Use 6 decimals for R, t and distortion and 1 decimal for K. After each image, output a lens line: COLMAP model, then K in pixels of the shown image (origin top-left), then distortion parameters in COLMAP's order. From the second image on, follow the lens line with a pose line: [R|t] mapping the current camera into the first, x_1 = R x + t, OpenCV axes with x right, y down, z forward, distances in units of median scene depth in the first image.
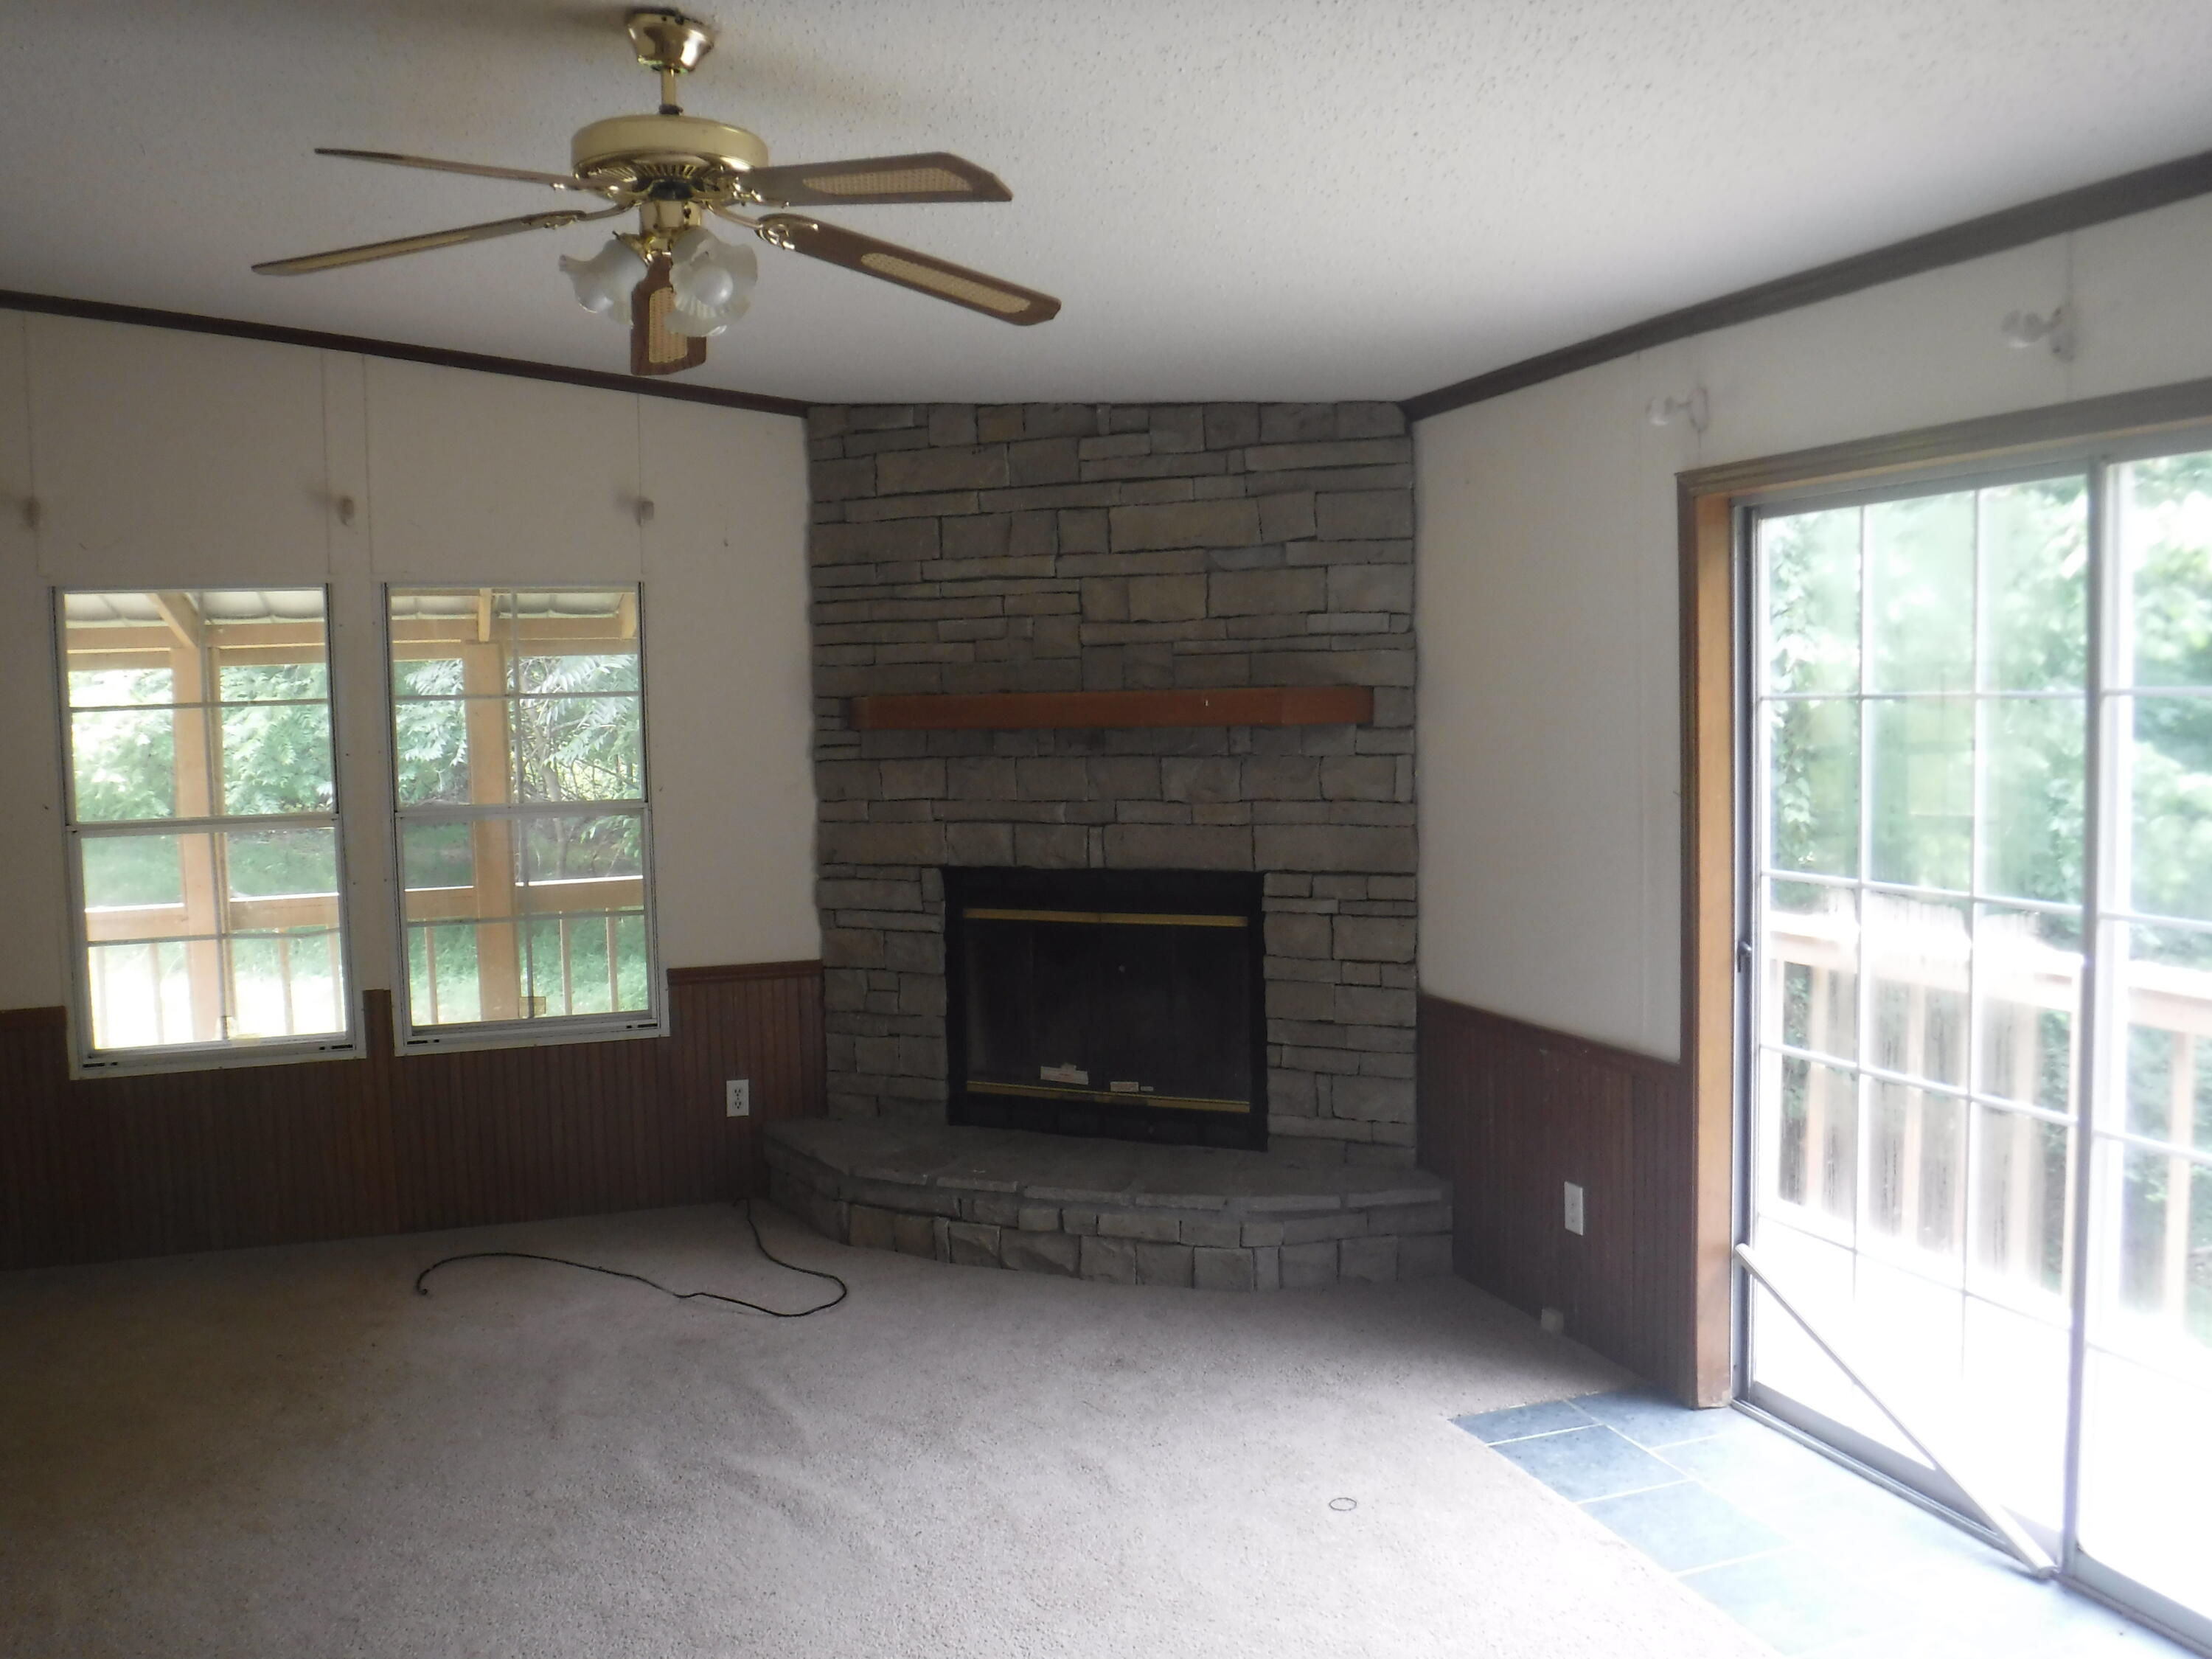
lens RADIAL K [[1819.5, 0, 1084.1], [0, 1819.5, 836.6], [0, 0, 1]] dist [-0.102652, 0.047437]
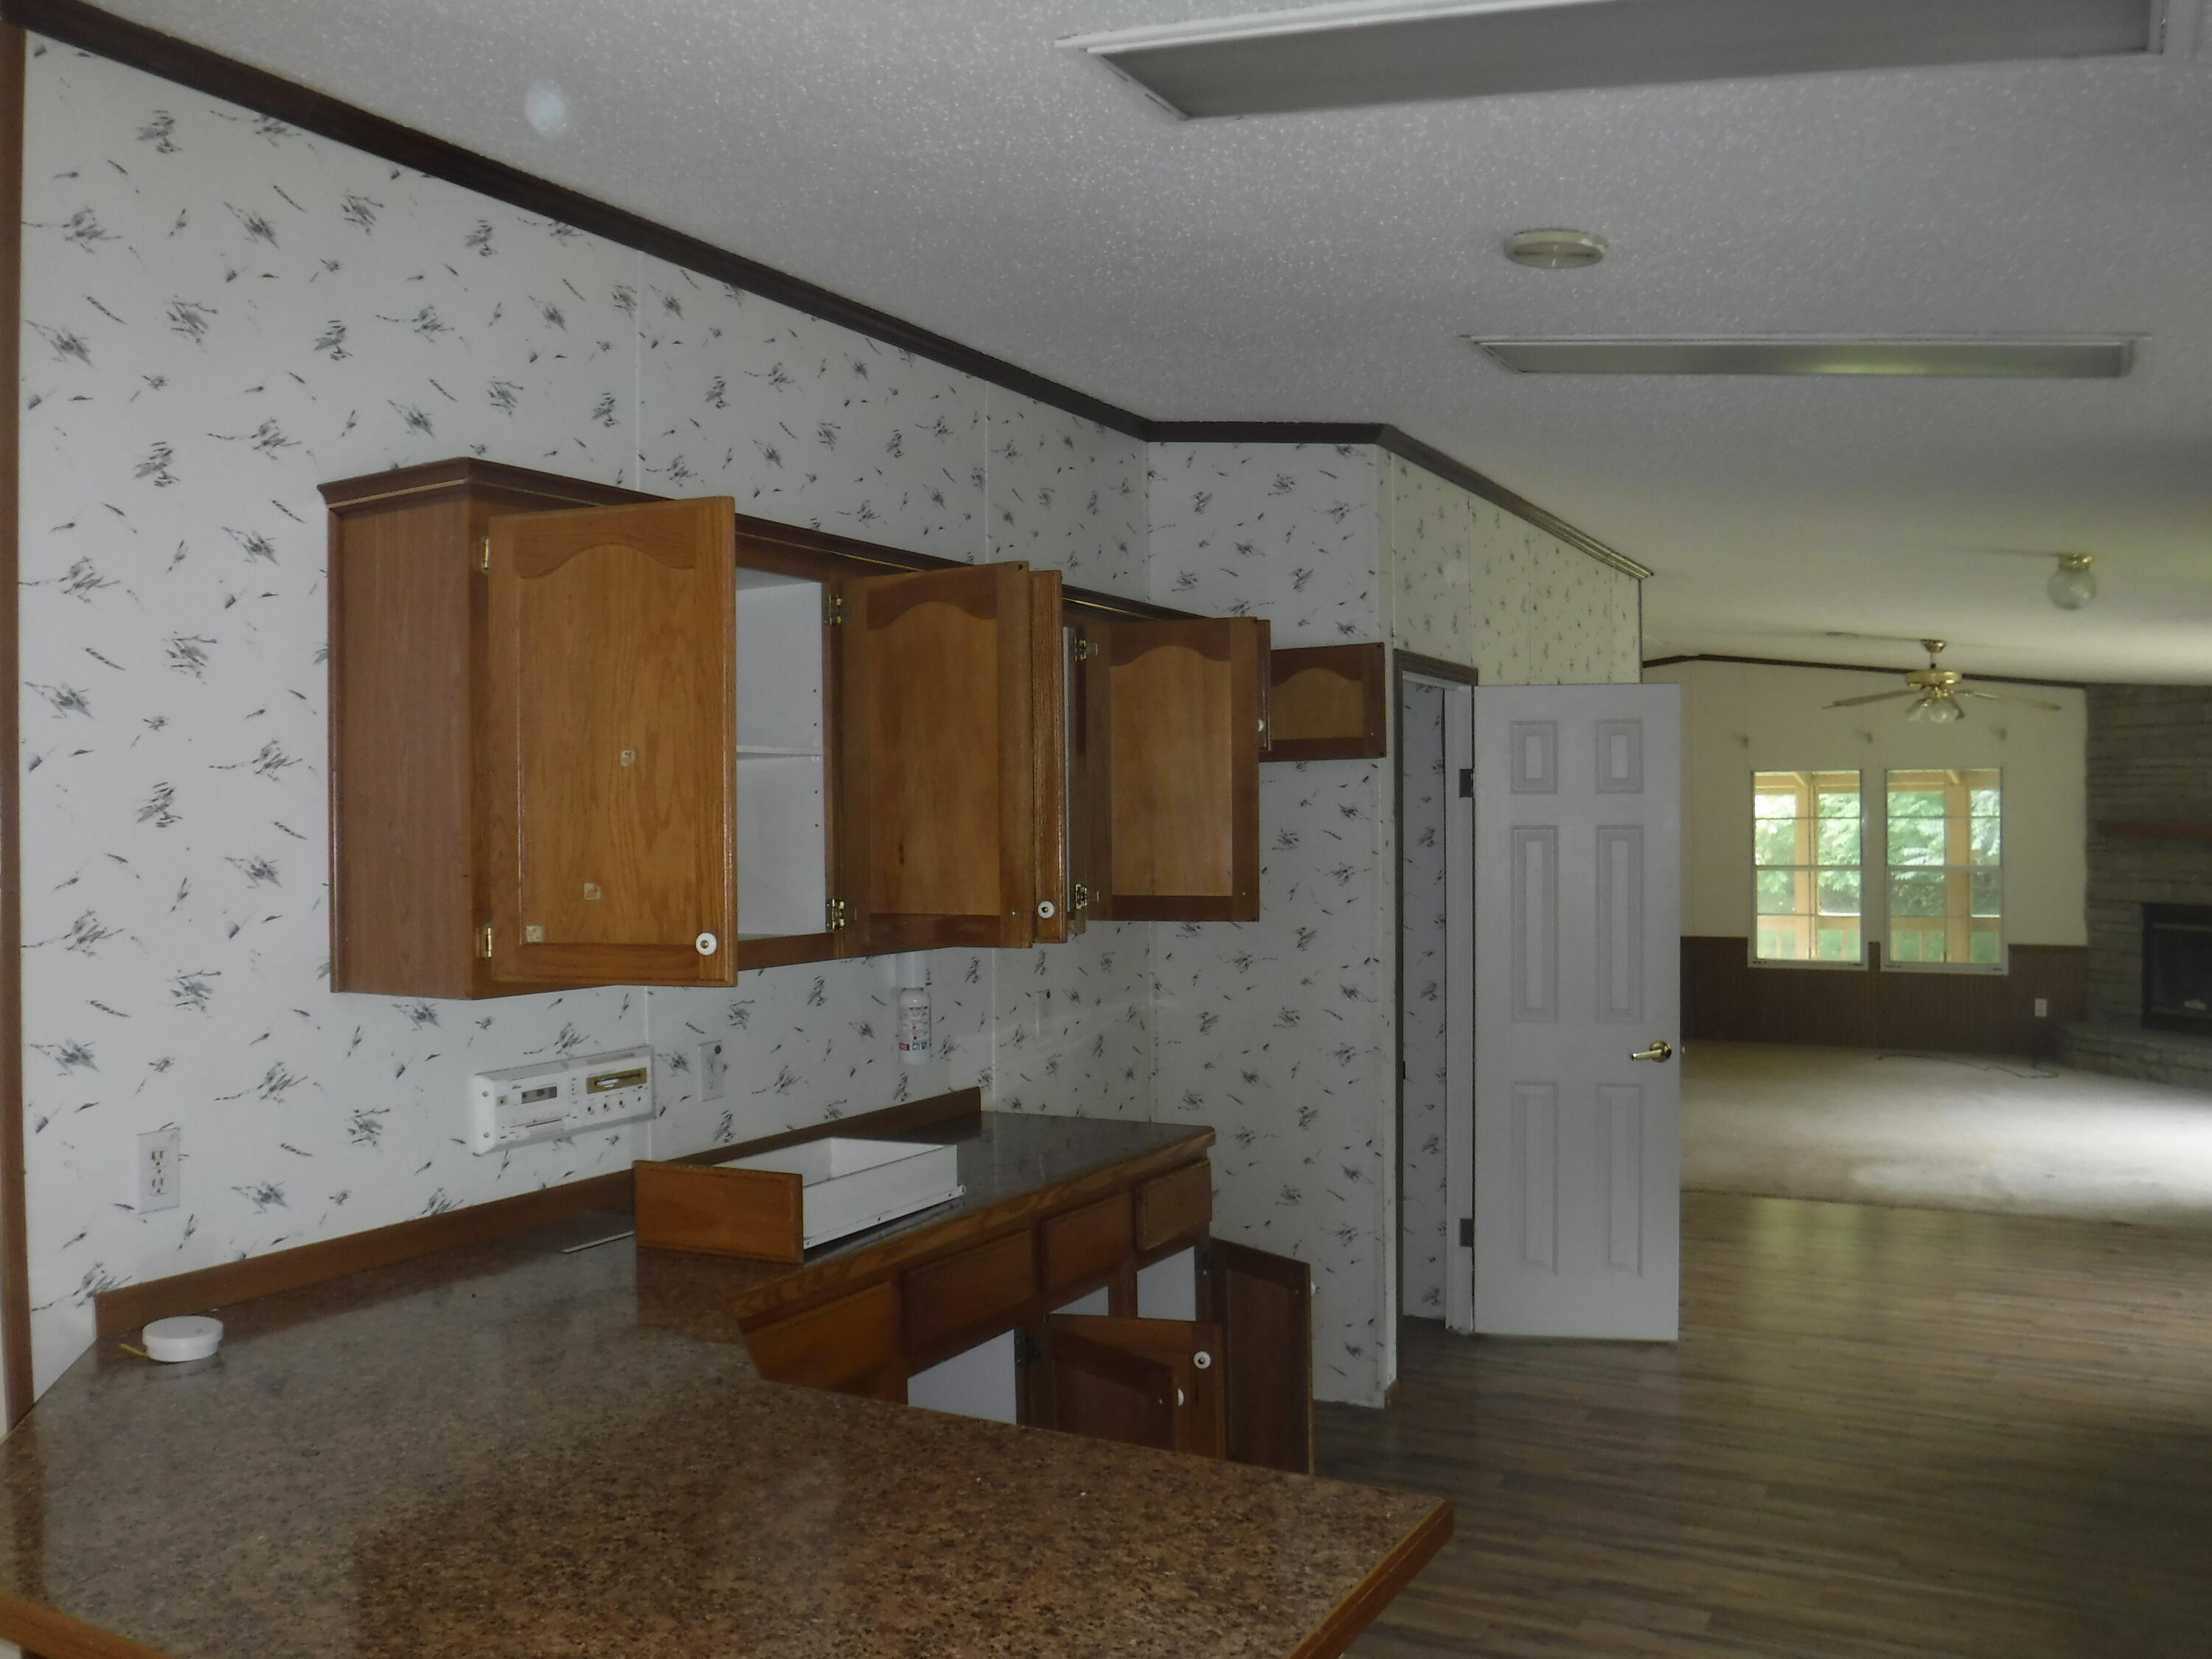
lens RADIAL K [[1819.5, 0, 1084.1], [0, 1819.5, 836.6], [0, 0, 1]] dist [-0.102652, 0.047437]
pose [[0.660961, 0.025345, -0.749993, 0.668960], [-0.063855, 0.997704, -0.022558, 0.067705], [0.747699, 0.062800, 0.661061, -1.321660]]
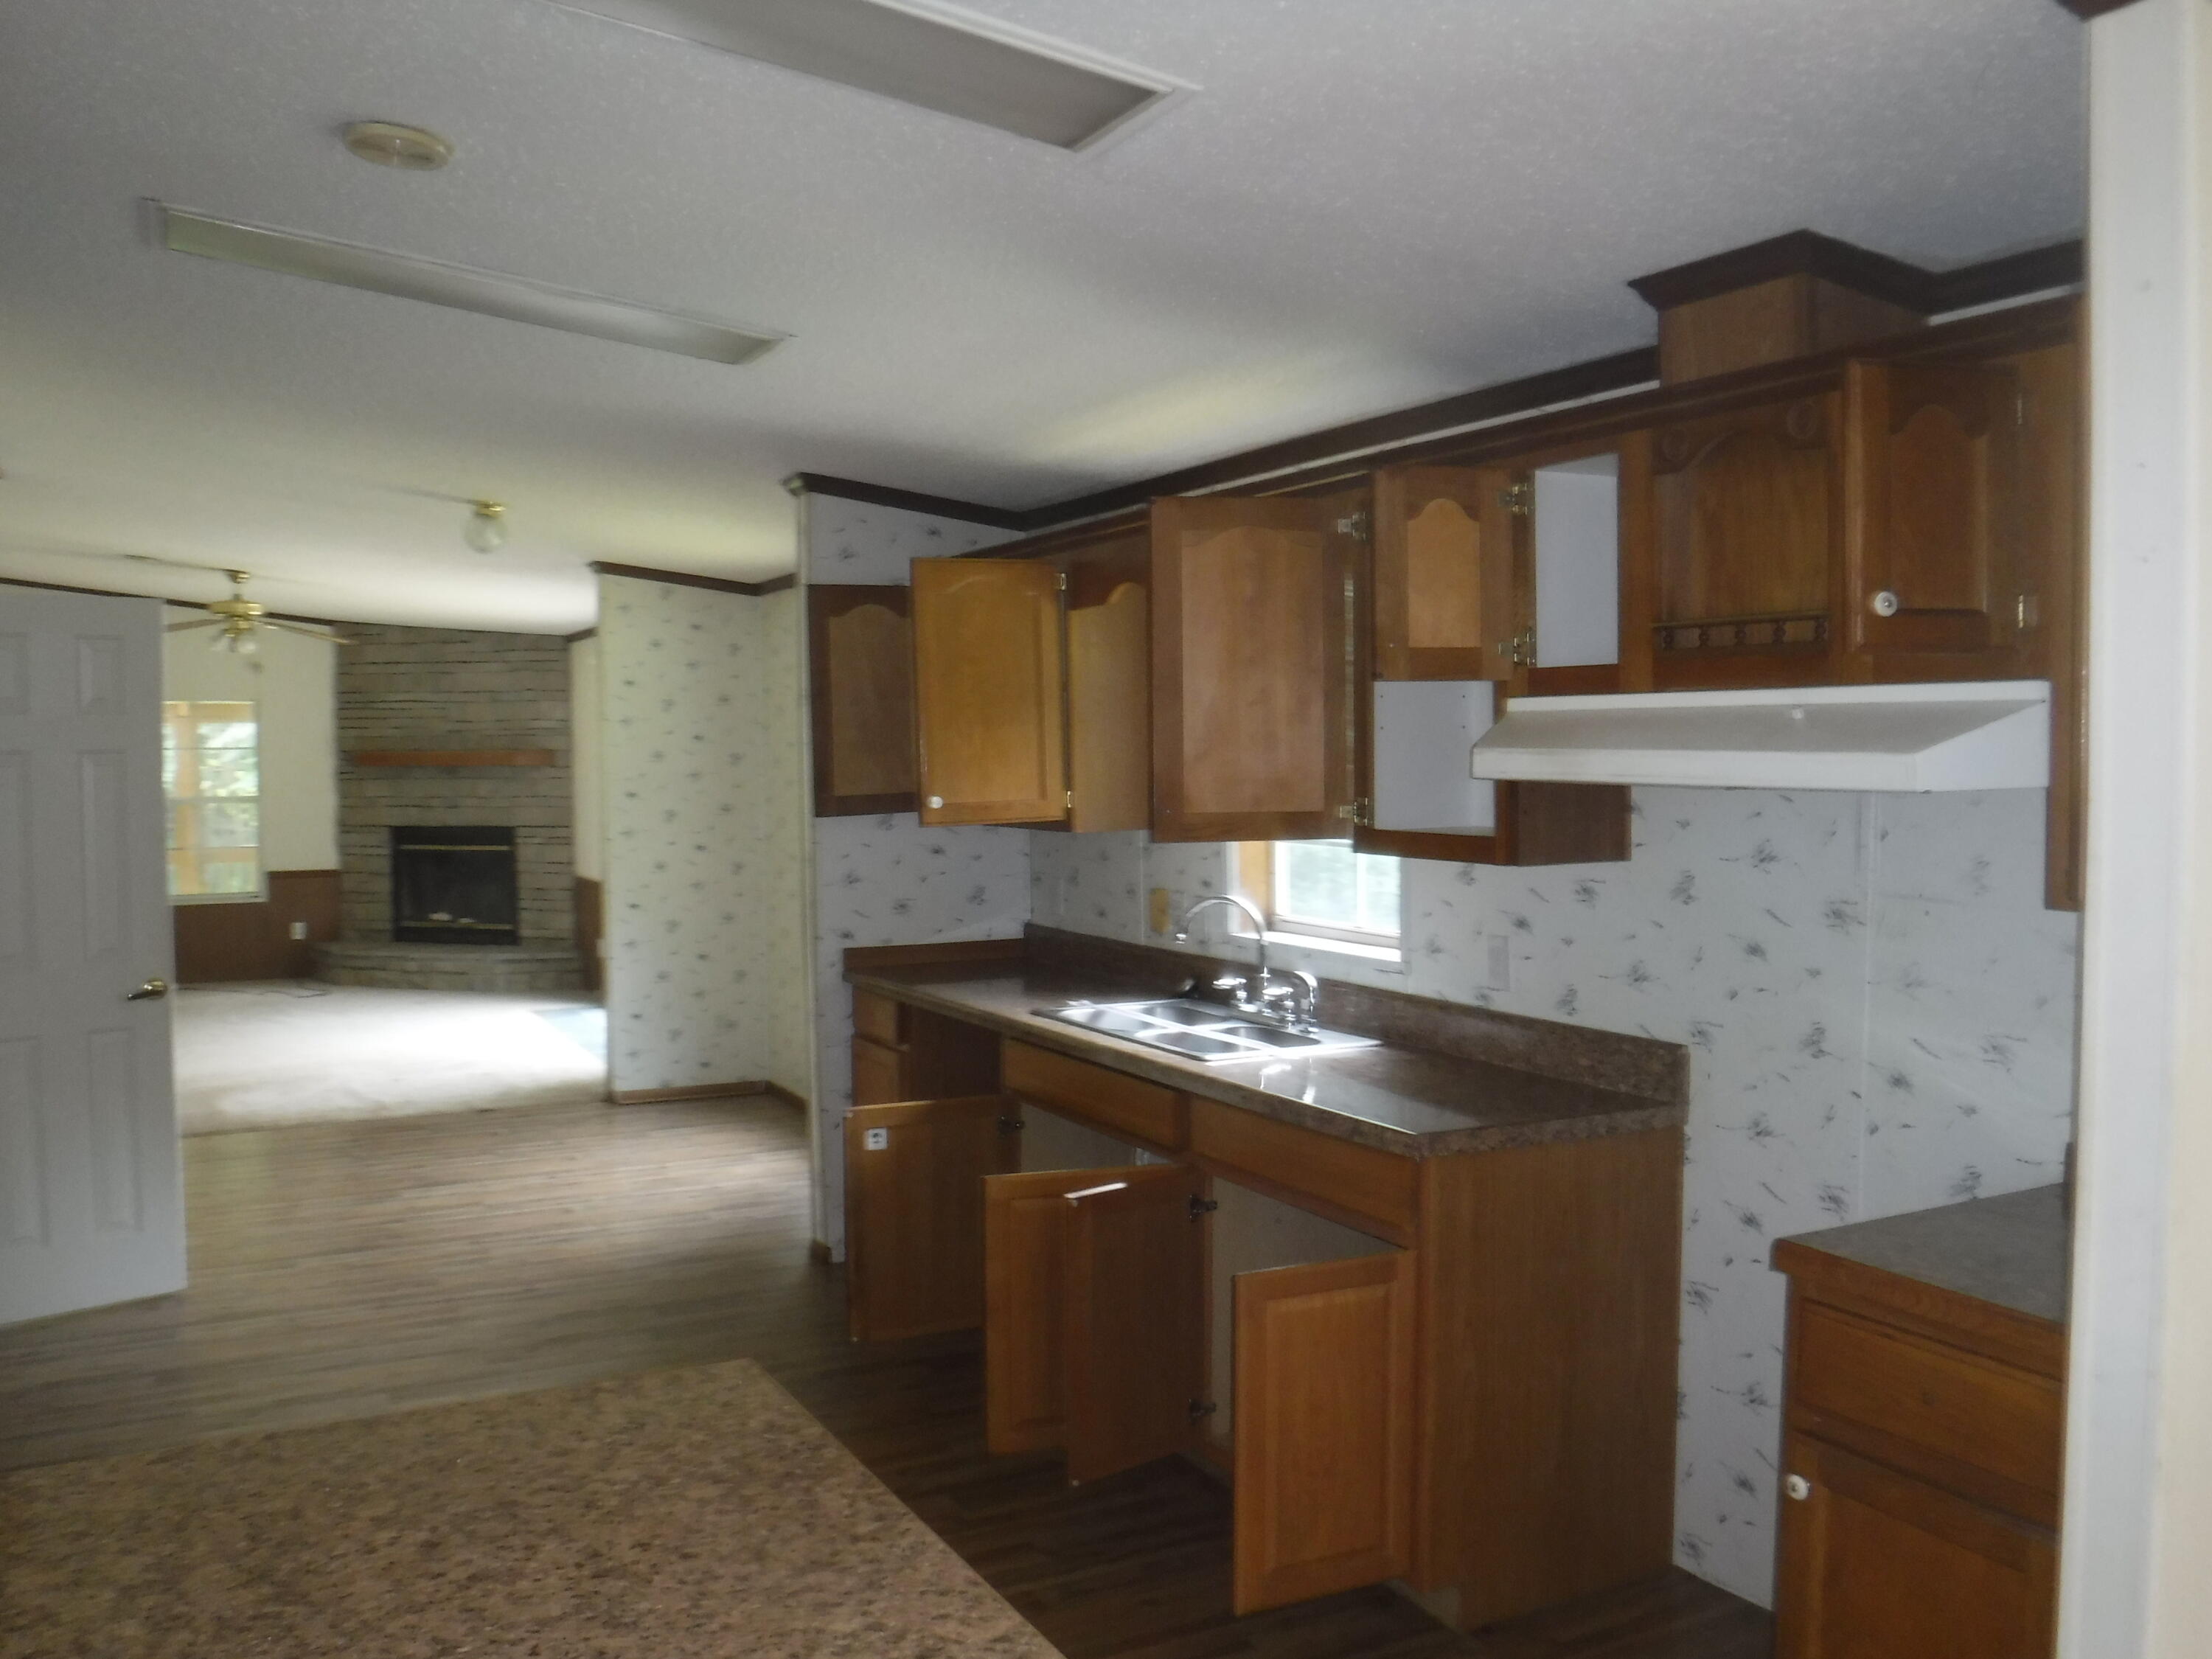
lens RADIAL K [[1819.5, 0, 1084.1], [0, 1819.5, 836.6], [0, 0, 1]] dist [-0.102652, 0.047437]
pose [[0.989979, 0.008217, 0.140977, 0.487340], [-0.004847, 0.999695, -0.024228, 0.083346], [-0.141133, 0.023302, 0.989716, -1.405287]]
